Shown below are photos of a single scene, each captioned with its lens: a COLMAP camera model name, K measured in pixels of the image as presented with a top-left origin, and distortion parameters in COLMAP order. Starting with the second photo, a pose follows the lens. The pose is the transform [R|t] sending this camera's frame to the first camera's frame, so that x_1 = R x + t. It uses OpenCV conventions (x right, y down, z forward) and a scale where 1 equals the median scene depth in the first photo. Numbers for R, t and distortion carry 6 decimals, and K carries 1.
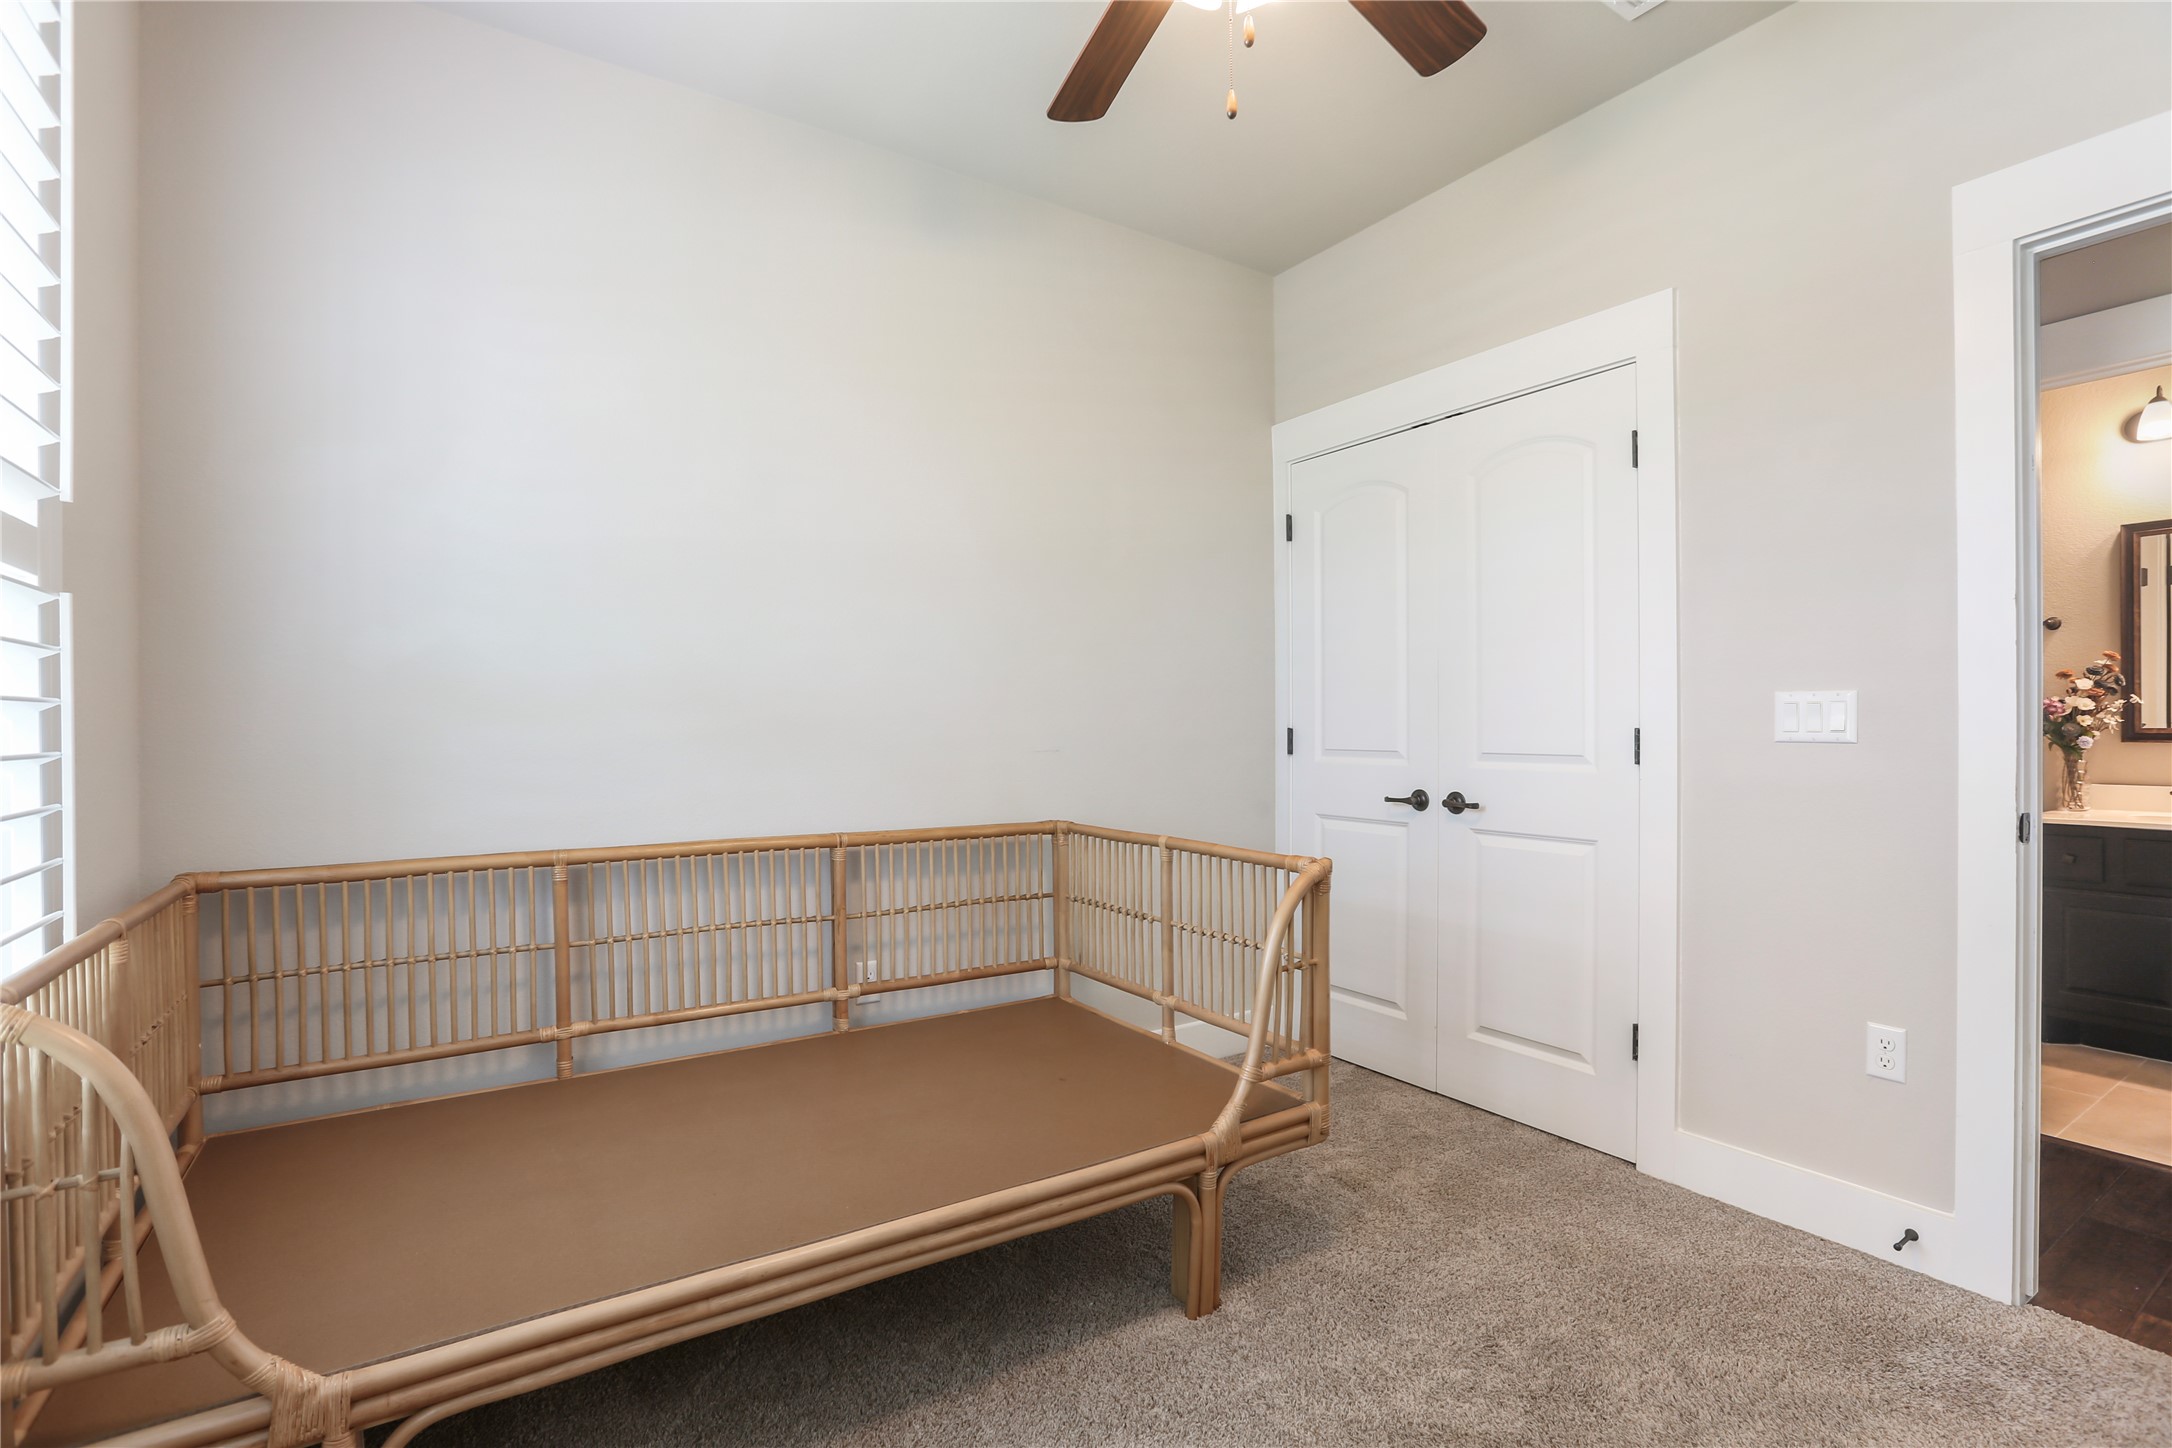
lens RADIAL K [[1008.5, 0, 1089.3], [0, 1008.5, 729.8], [0, 0, 1]] dist [0.001922, -0.000040]
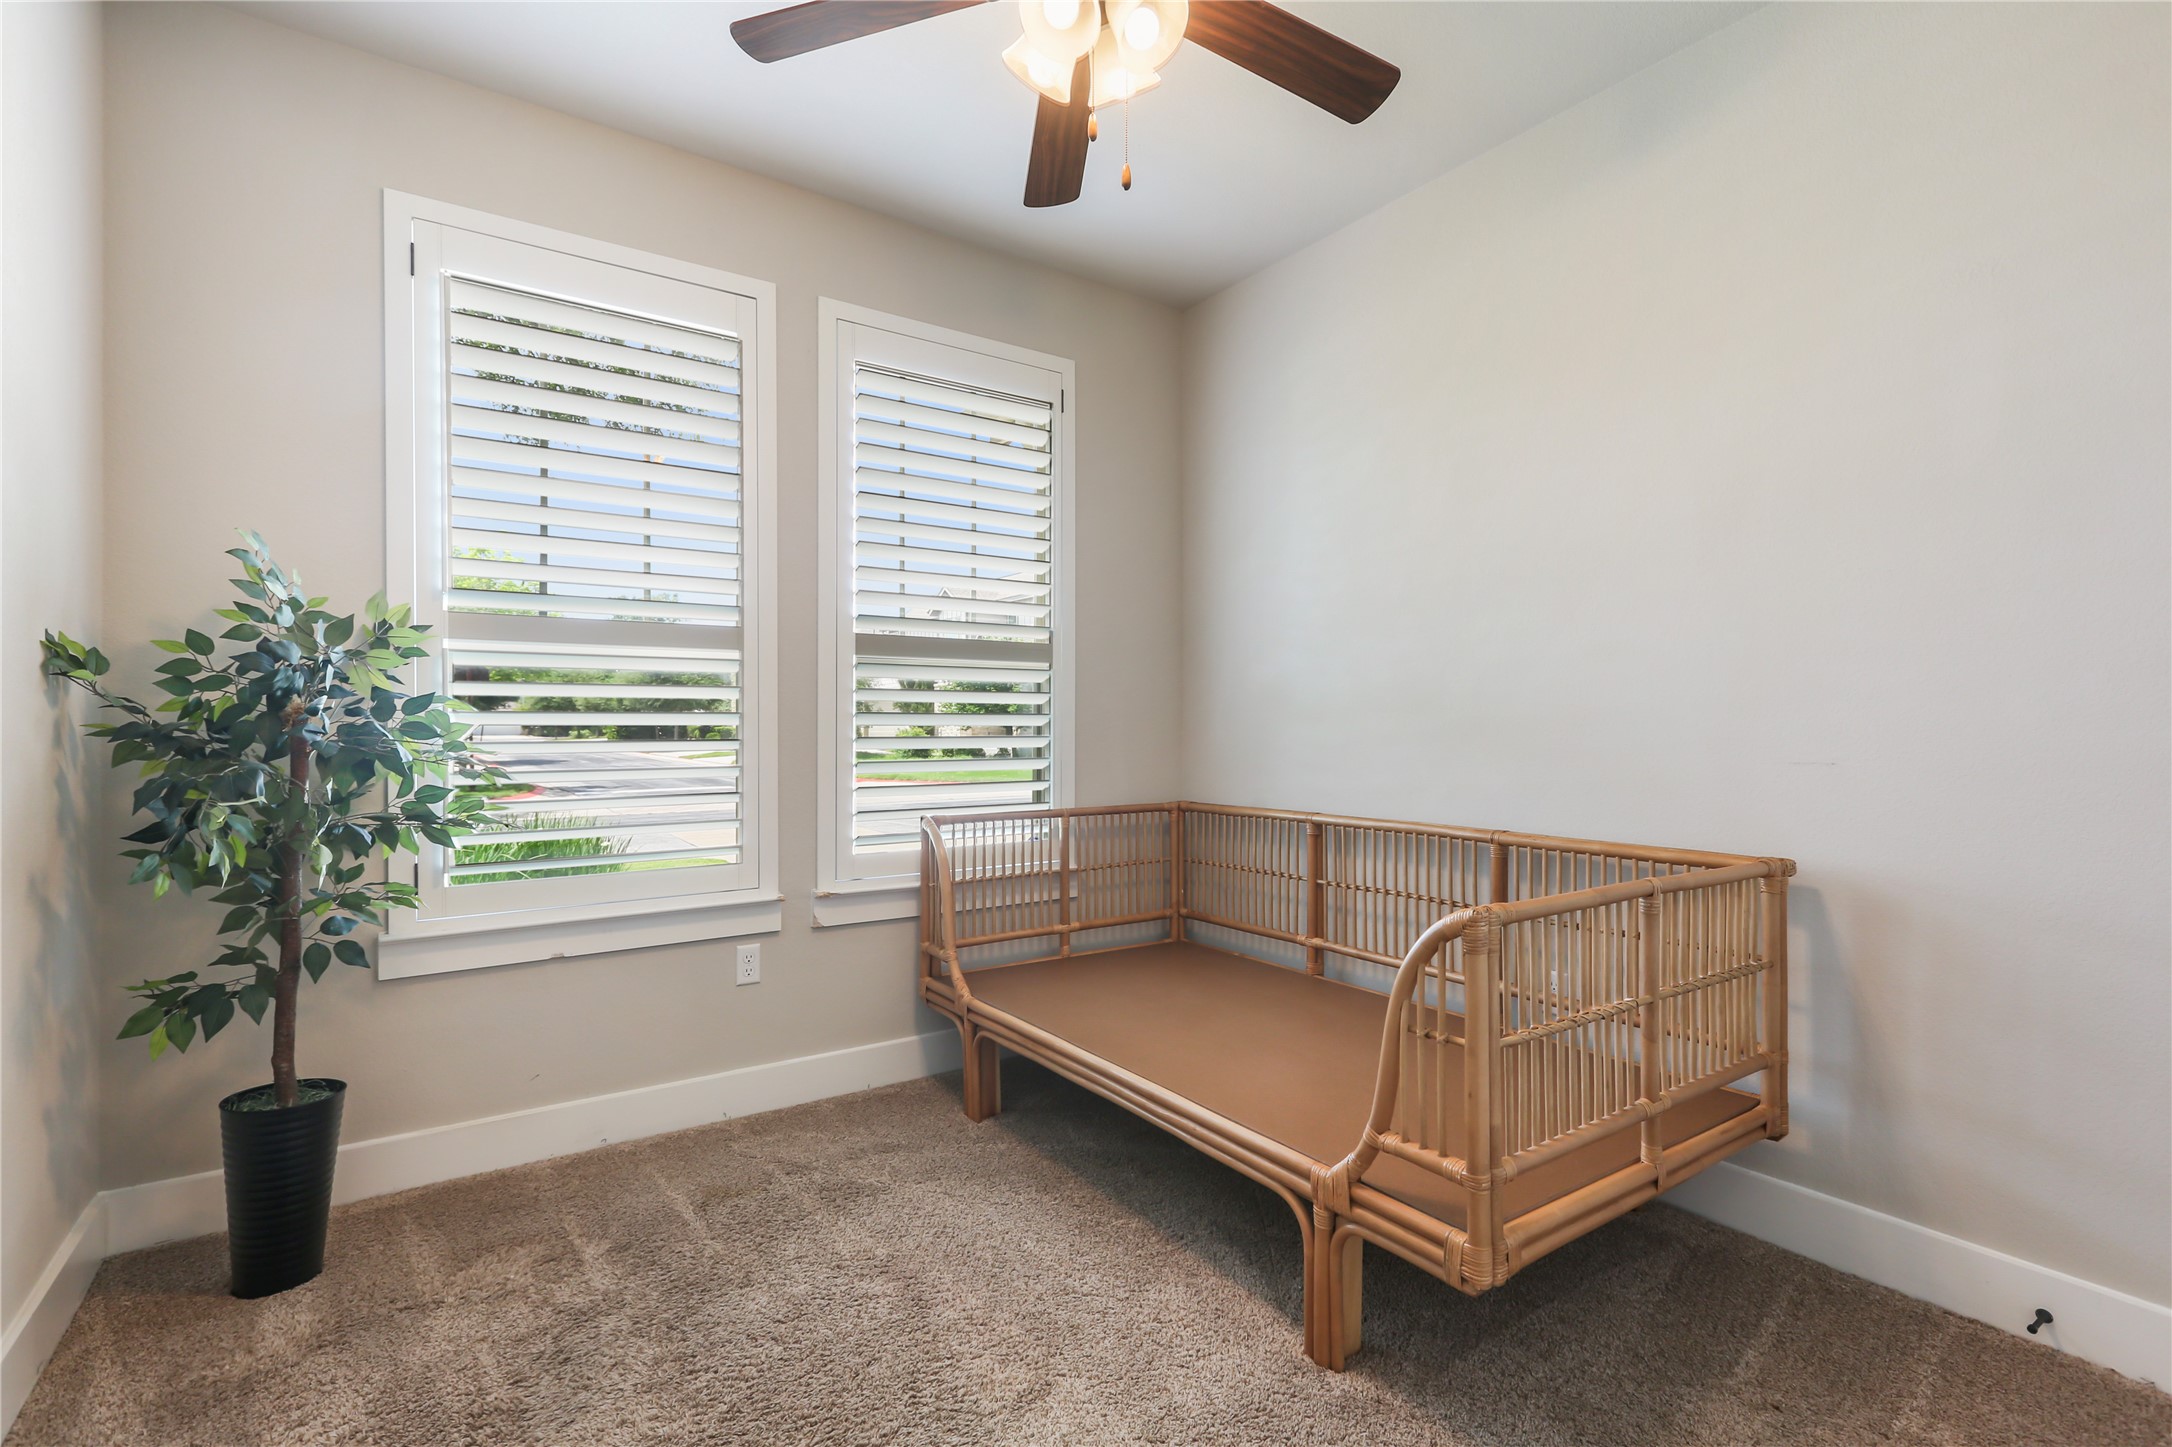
lens RADIAL K [[1008.5, 0, 1089.3], [0, 1008.5, 729.3], [0, 0, 1]] dist [0.001922, -0.000040]
pose [[0.026049, 0.001427, -0.999660, 1.008233], [-0.008682, 0.999962, 0.001201, 0.004478], [0.999623, 0.008647, 0.026060, 0.749246]]
